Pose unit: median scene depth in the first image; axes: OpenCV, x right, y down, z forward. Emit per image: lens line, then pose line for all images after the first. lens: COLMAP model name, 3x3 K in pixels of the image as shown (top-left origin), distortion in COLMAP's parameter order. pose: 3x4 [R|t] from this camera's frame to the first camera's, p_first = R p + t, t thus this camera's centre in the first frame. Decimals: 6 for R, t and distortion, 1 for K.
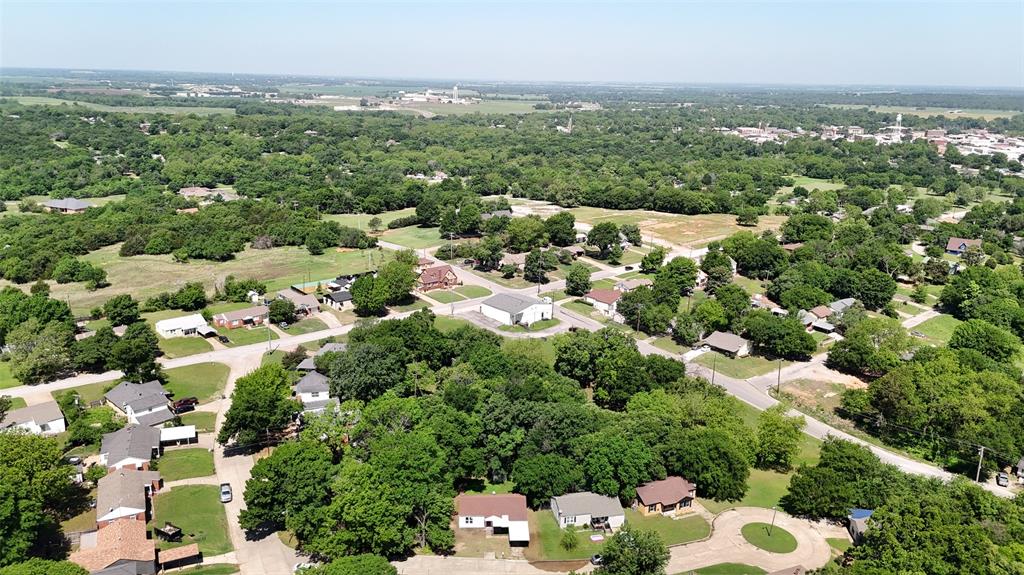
lens RADIAL K [[751.4, 0, 512.0], [0, 751.4, 287.5], [0, 0, 1]] dist [0.091002, -0.096629]
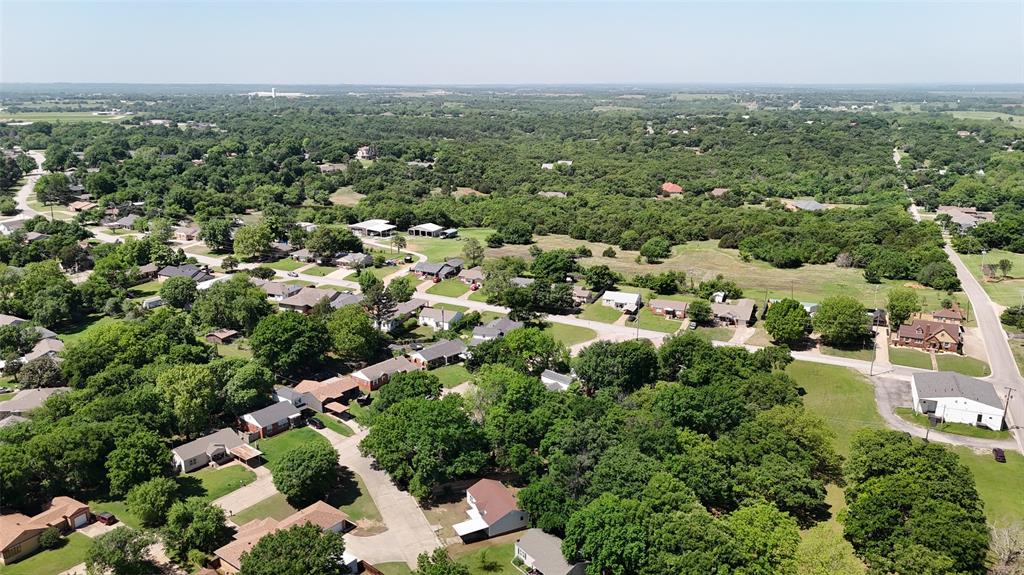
lens RADIAL K [[751.4, 0, 512.0], [0, 751.4, 287.5], [0, 0, 1]] dist [0.091002, -0.096629]
pose [[0.422301, 0.218637, -0.879693, 0.459073], [-0.235586, 0.963599, 0.126397, -0.067260], [0.875306, 0.153866, 0.458437, 0.292419]]
